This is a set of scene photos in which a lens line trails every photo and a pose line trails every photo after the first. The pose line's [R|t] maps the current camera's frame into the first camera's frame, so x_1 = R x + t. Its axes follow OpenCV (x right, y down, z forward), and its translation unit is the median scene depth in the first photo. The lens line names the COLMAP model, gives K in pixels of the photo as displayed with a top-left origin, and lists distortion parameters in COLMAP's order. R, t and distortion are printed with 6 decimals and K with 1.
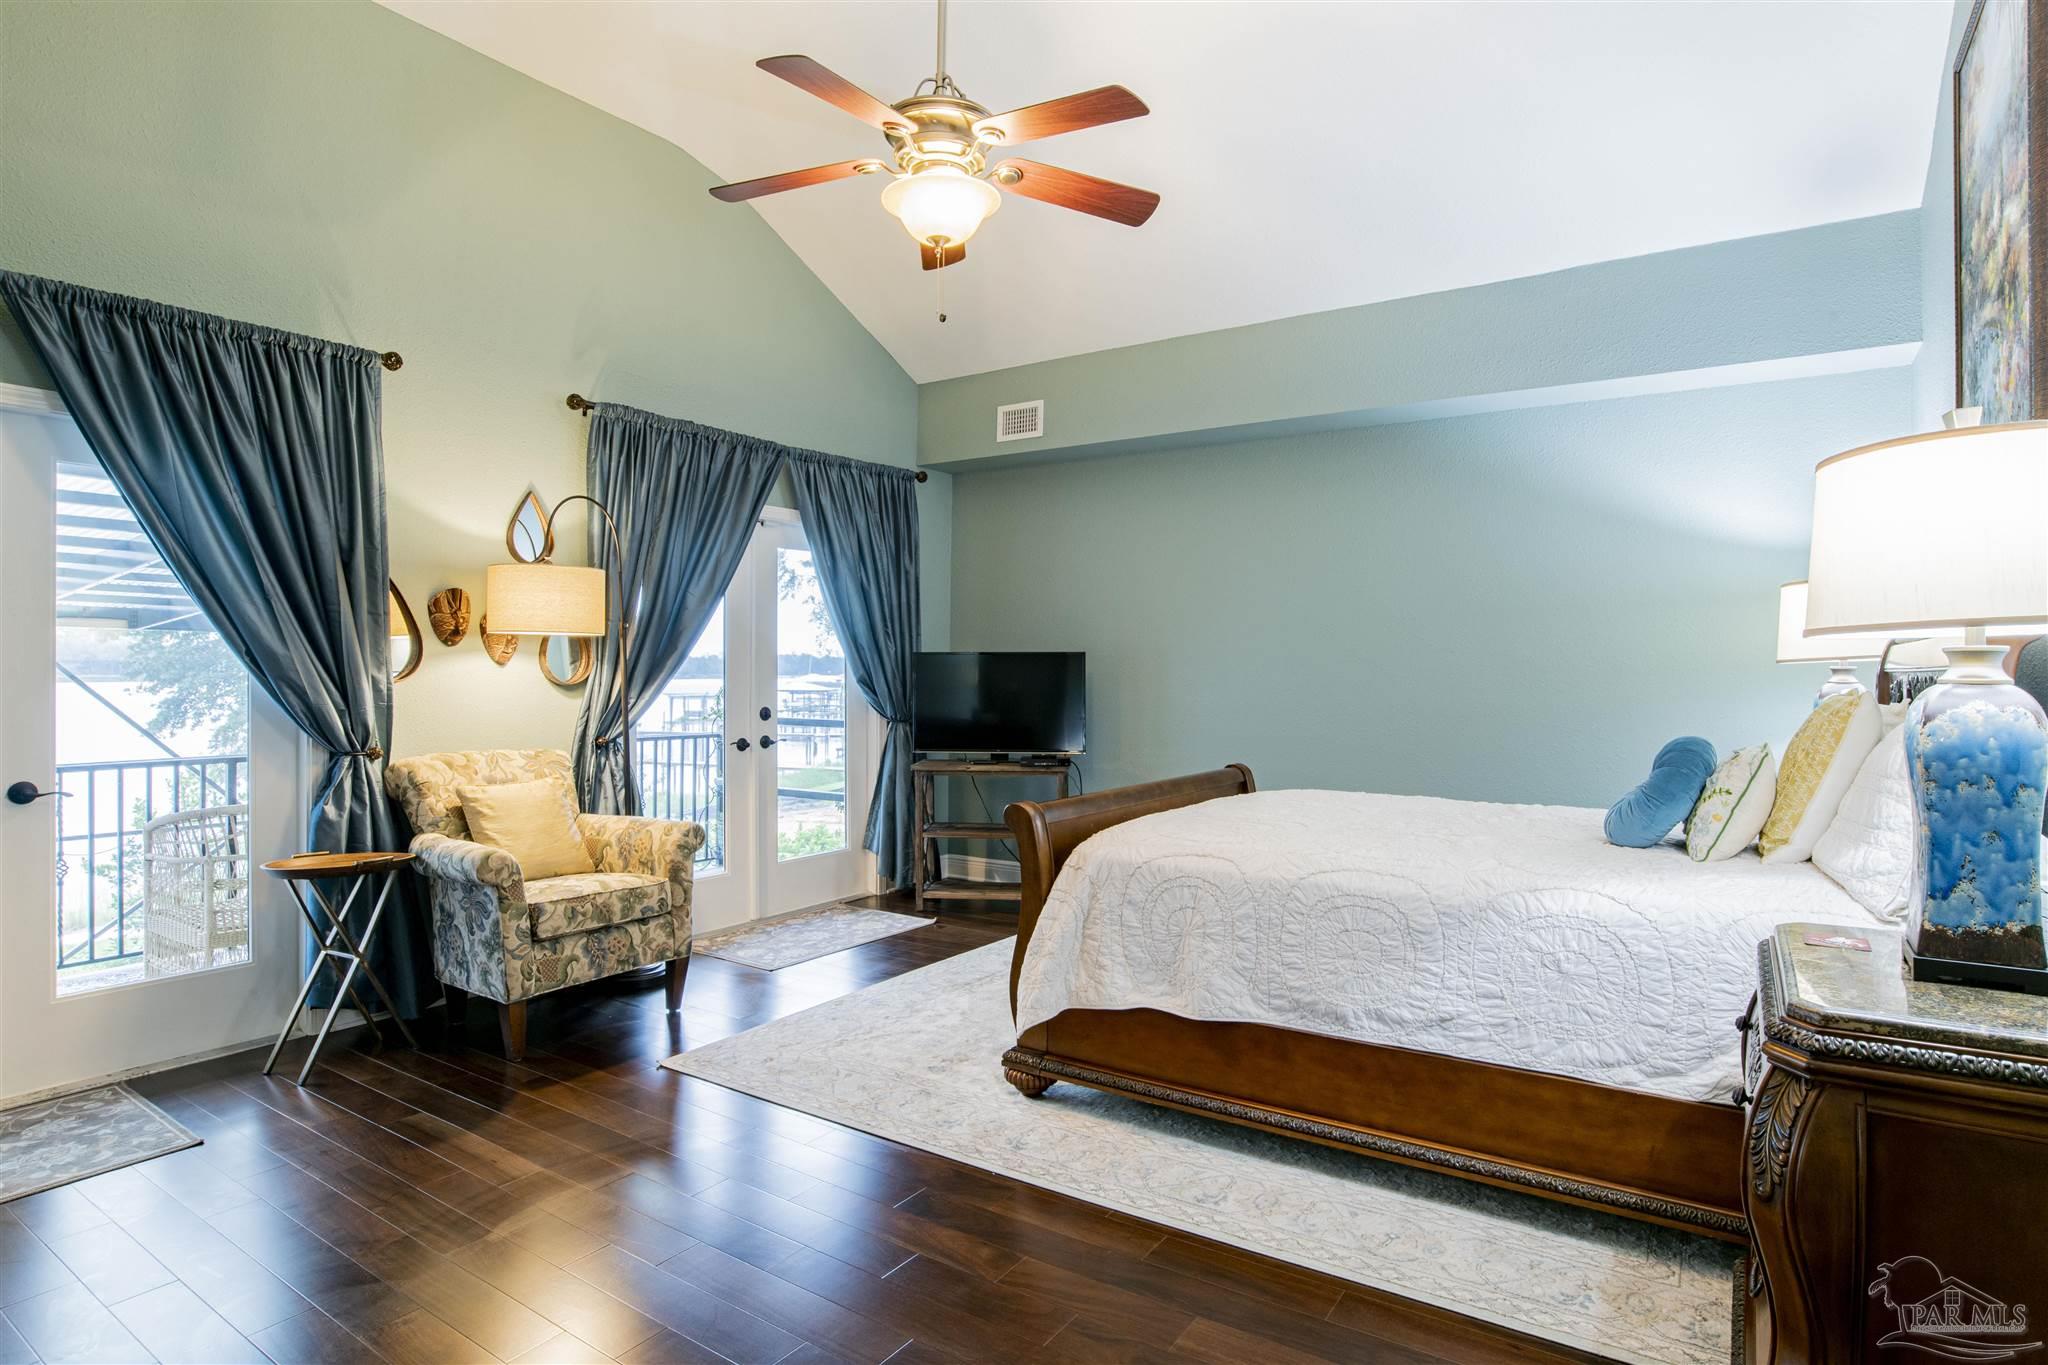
lens RADIAL K [[1056.7, 0, 1022.4], [0, 1056.7, 672.7], [0, 0, 1]] dist [-0.038514, 0.004175]
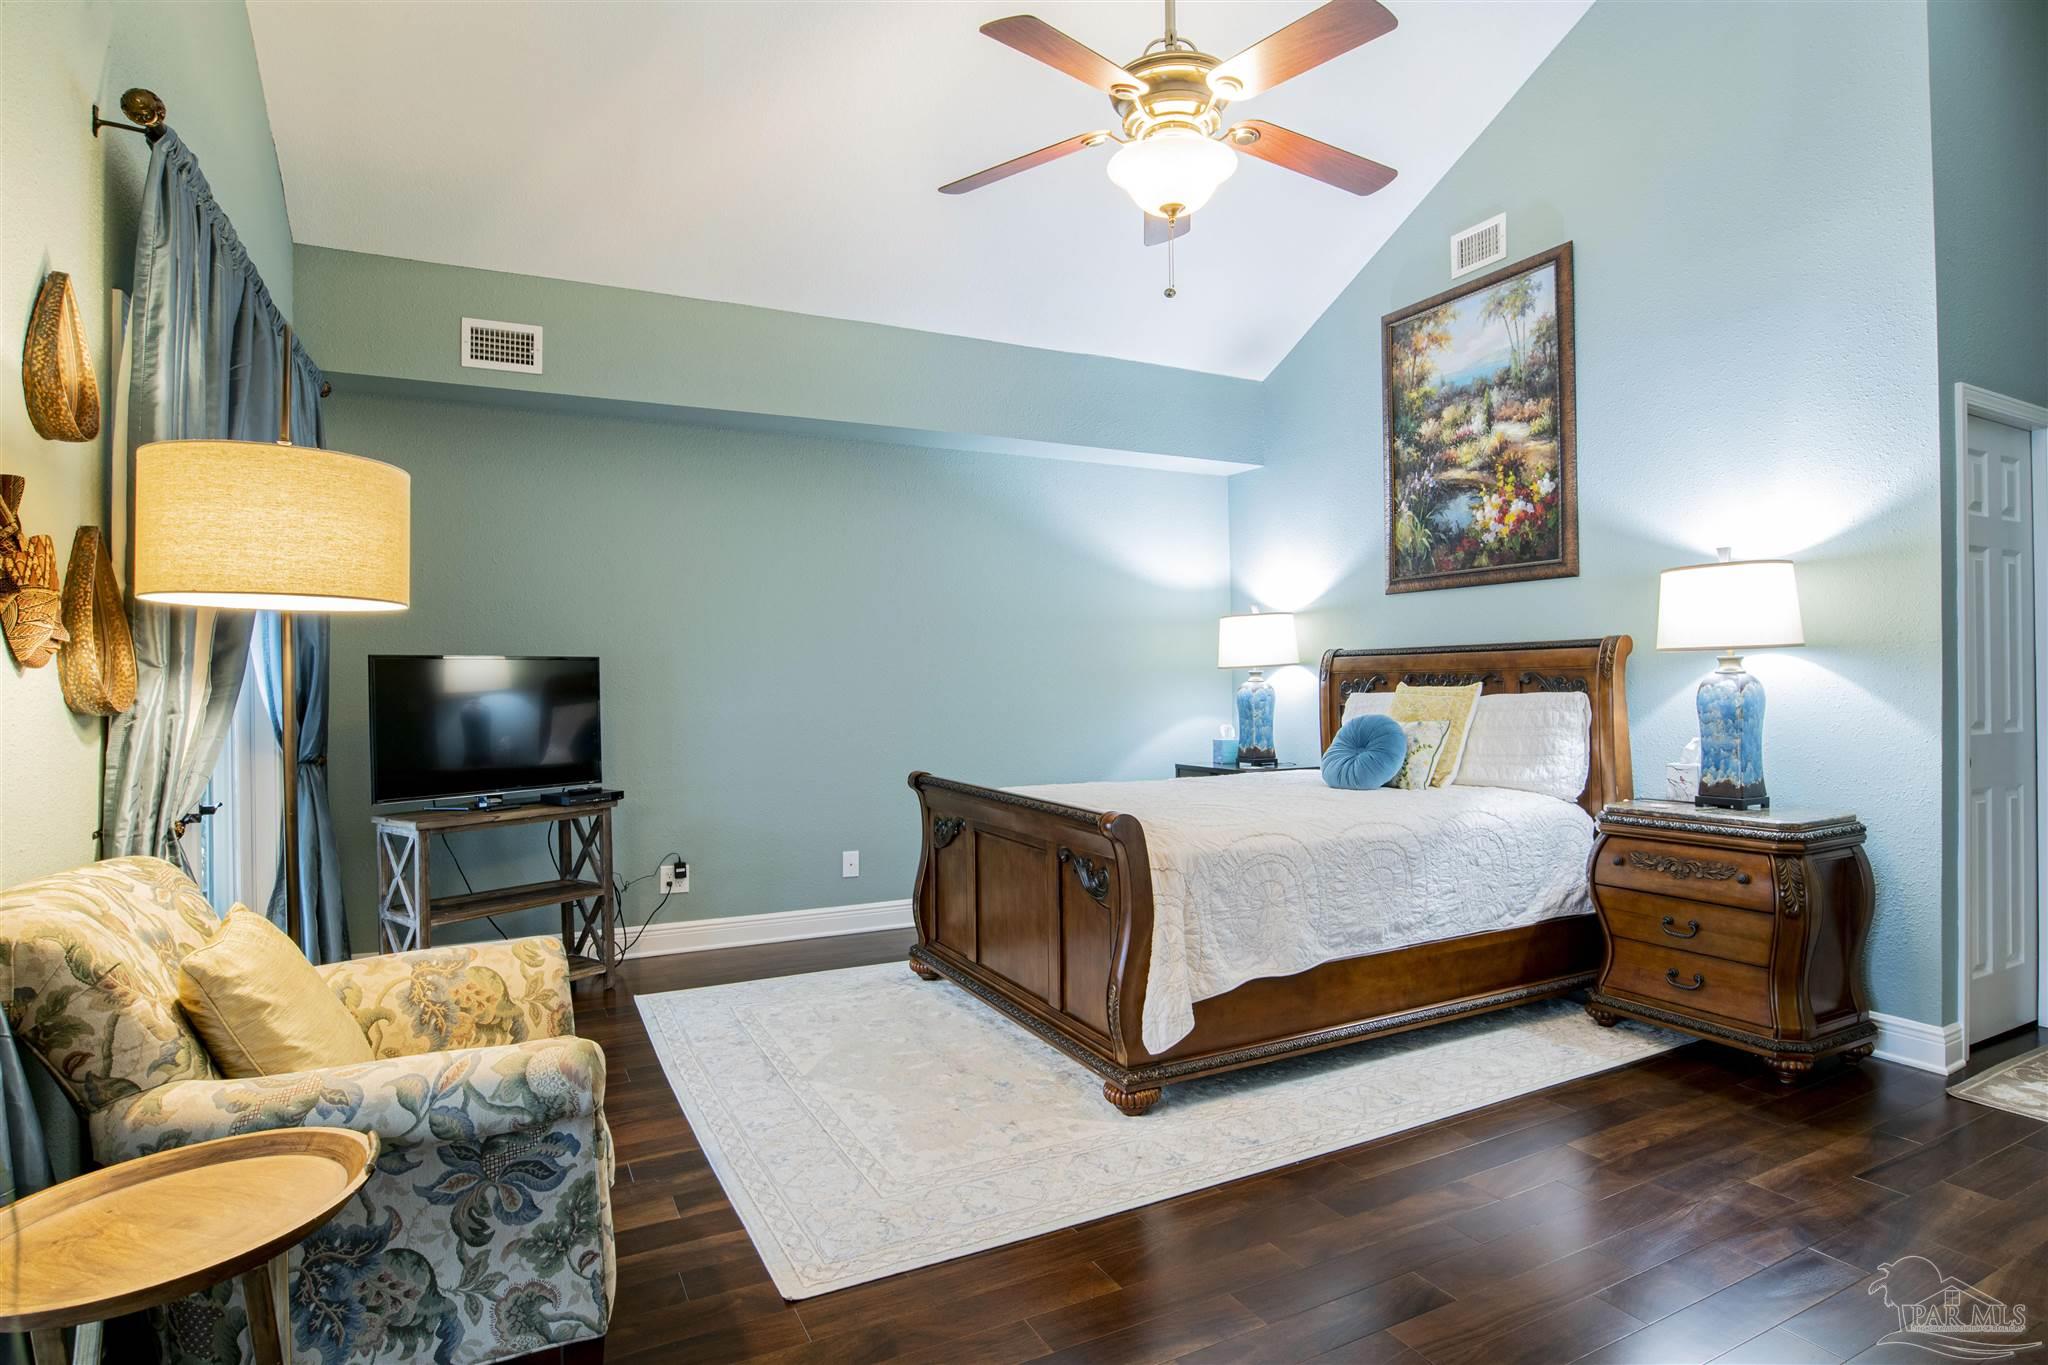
lens RADIAL K [[1056.7, 0, 1022.4], [0, 1056.7, 679.6], [0, 0, 1]] dist [-0.038514, 0.004175]
pose [[0.501329, -0.007896, 0.865221, -0.947064], [0.012523, 0.999920, 0.001869, 0.000116], [-0.865166, 0.009898, 0.501387, 0.651337]]
